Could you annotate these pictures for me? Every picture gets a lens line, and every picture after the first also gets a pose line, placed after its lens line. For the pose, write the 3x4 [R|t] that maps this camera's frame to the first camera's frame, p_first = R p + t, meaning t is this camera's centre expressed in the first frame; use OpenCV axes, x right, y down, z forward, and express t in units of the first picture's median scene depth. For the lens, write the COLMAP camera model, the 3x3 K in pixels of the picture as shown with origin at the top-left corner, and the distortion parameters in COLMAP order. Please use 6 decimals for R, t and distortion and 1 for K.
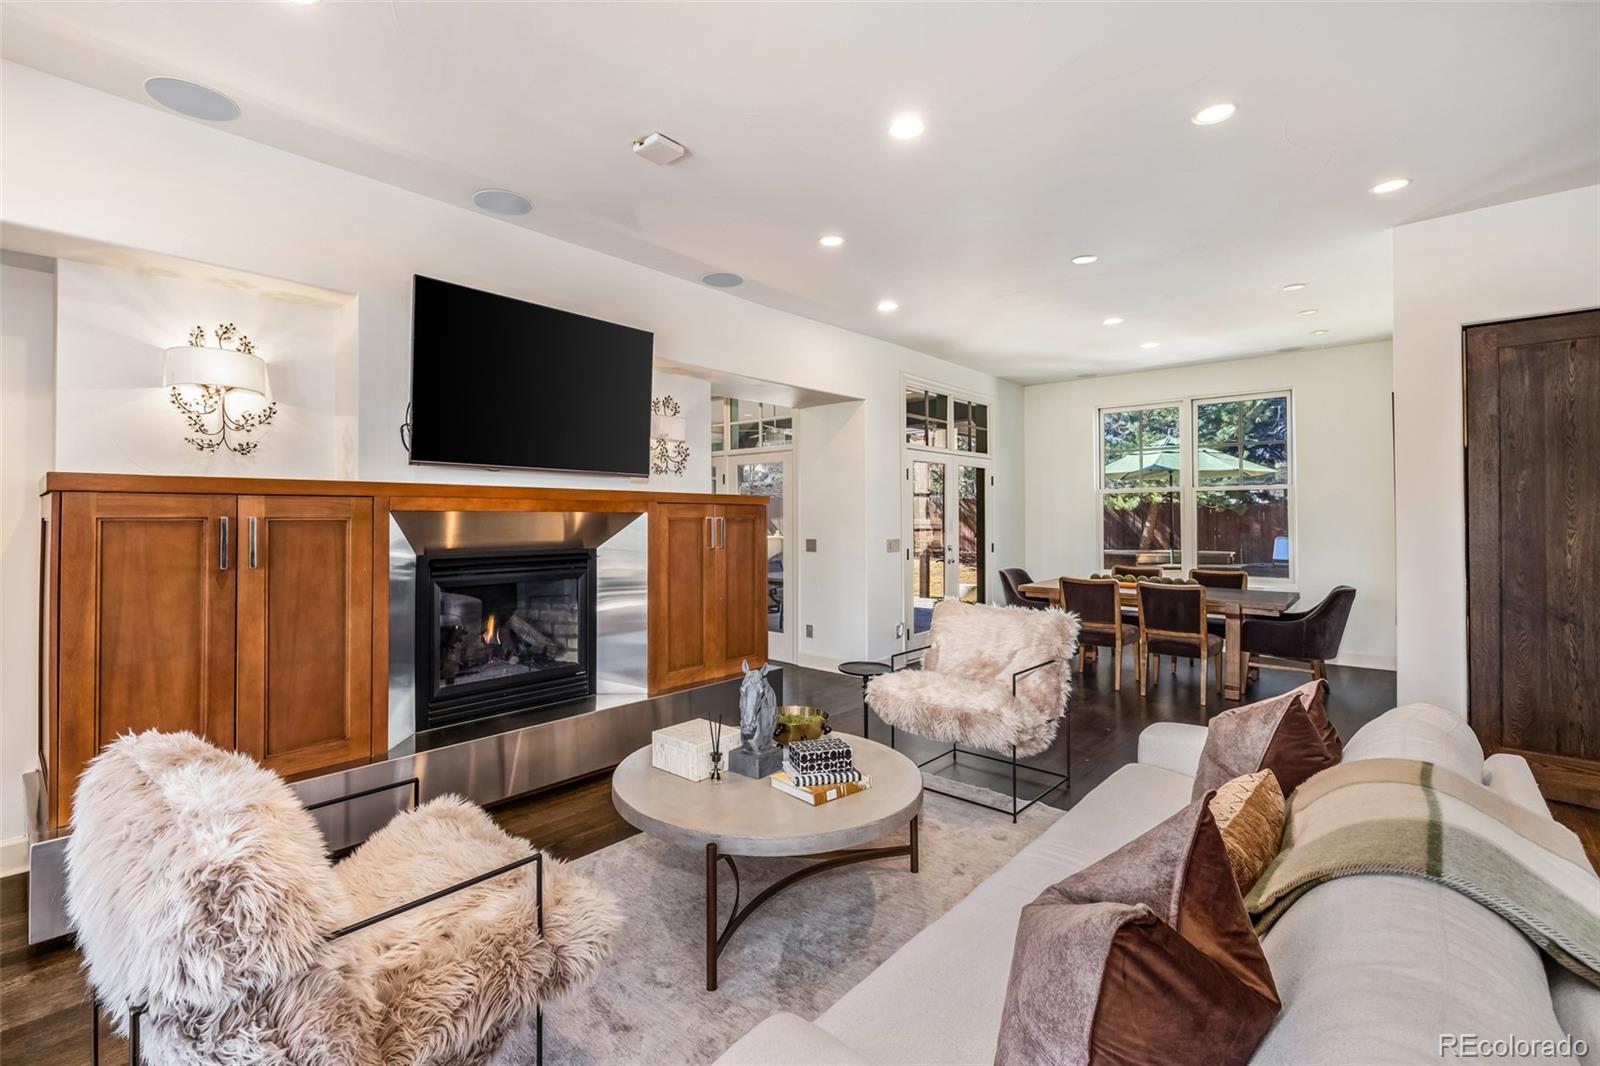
lens RADIAL K [[702.9, 0, 739.8], [0, 702.9, 508.6], [0, 0, 1]] dist [-0.000438, 0.000086]
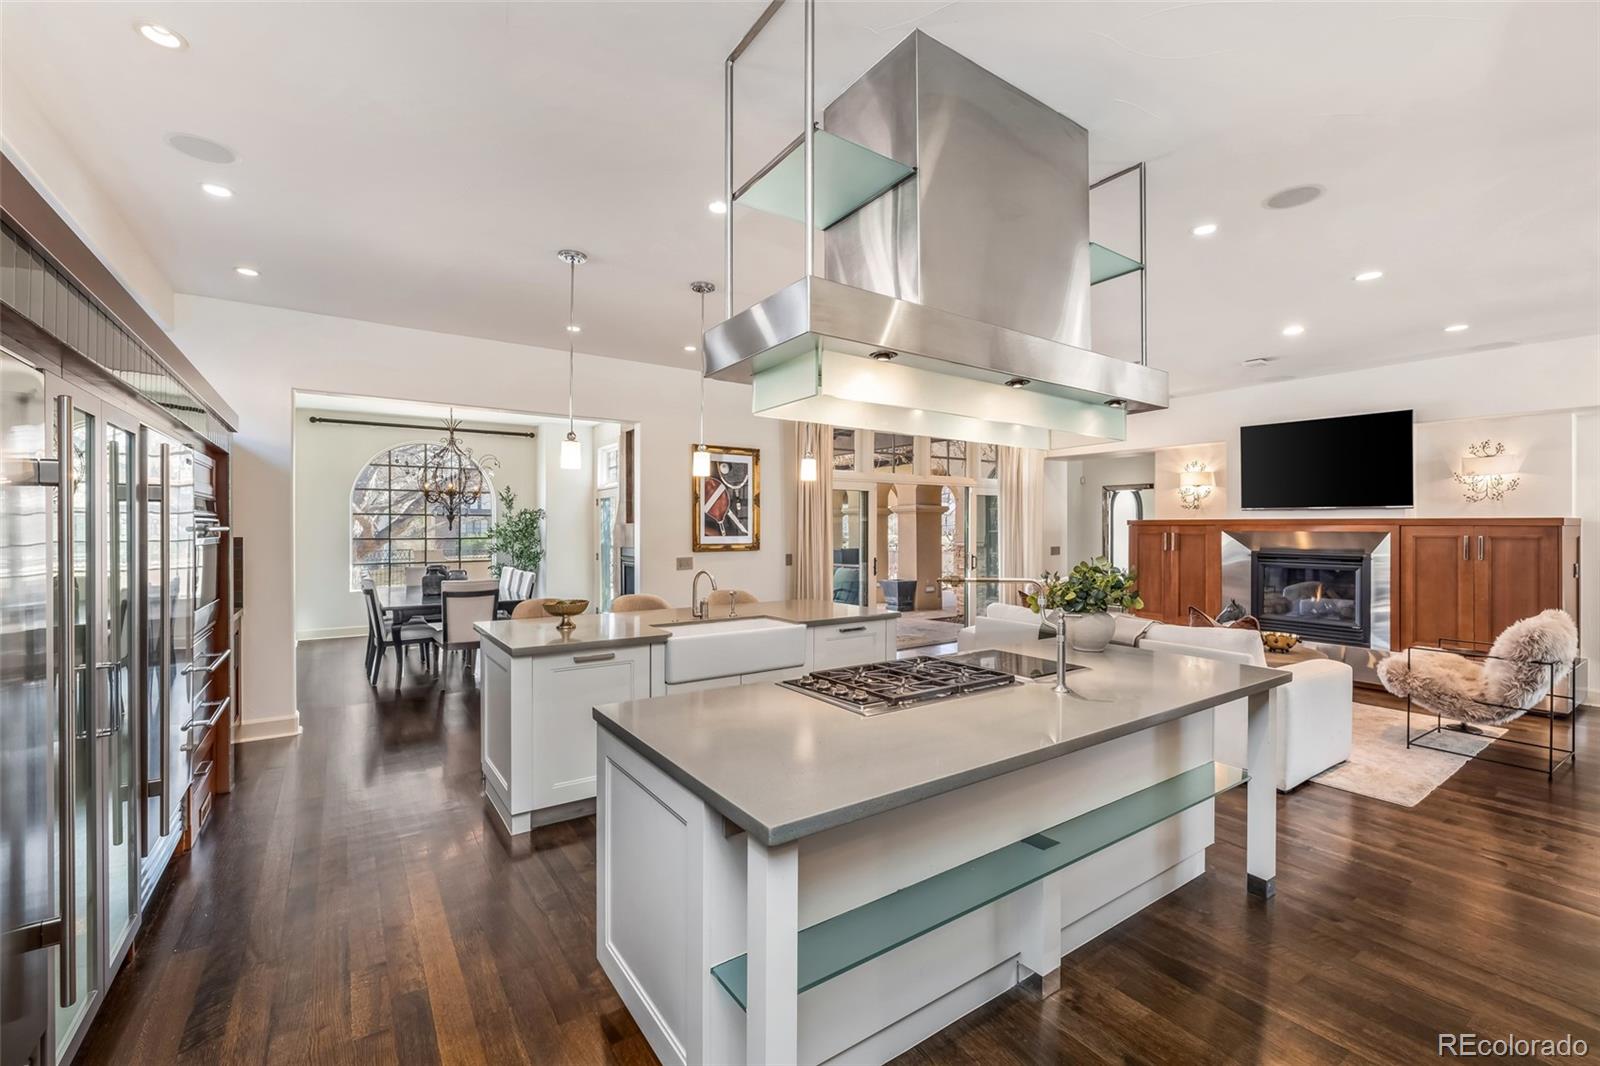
lens RADIAL K [[675.2, 0, 800.0], [0, 675.2, 533.0], [0, 0, 1]] dist [0.000079, 0.000232]
pose [[-0.220647, 0.011984, -0.975280, 1.990780], [0.012908, 0.999873, 0.009366, -0.028512], [0.975268, -0.010522, -0.220774, 0.080819]]
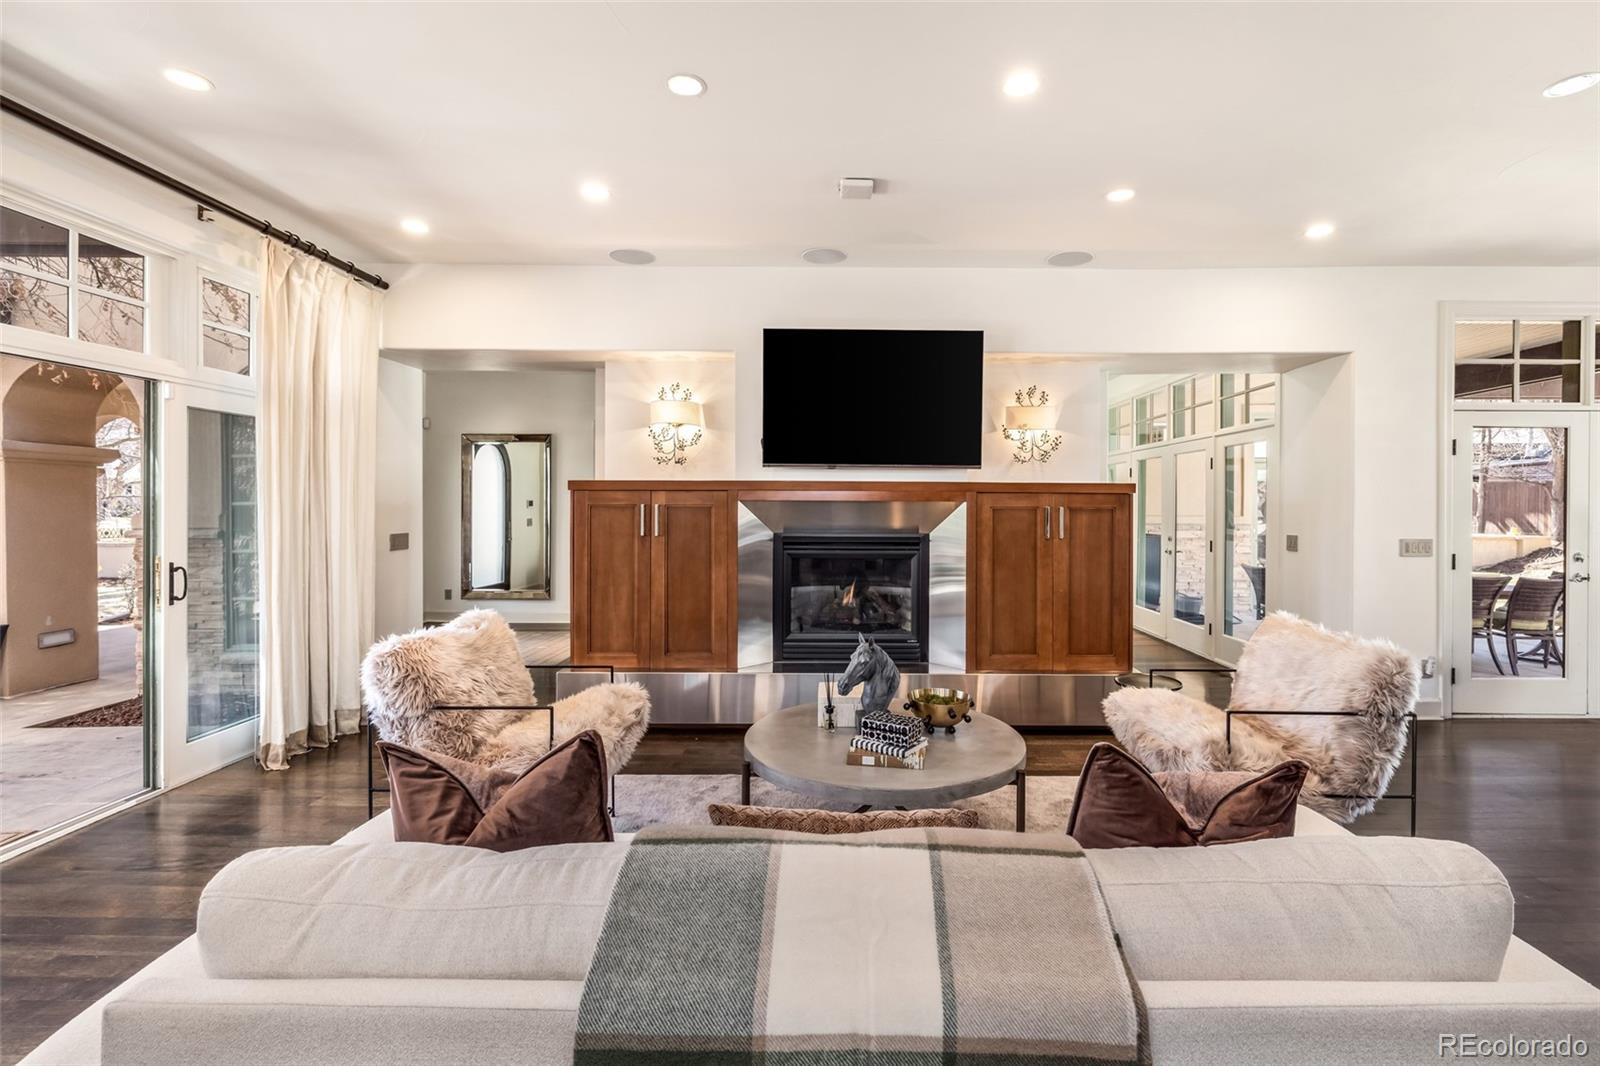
lens RADIAL K [[698.6, 0, 844.4], [0, 698.6, 506.3], [0, 0, 1]] dist [0.000276, 0.000357]
pose [[0.691217, 0.005786, -0.722624, 0.634326], [0.003577, 0.999928, 0.011428, 0.000043], [0.722639, -0.010484, 0.691147, 0.163696]]
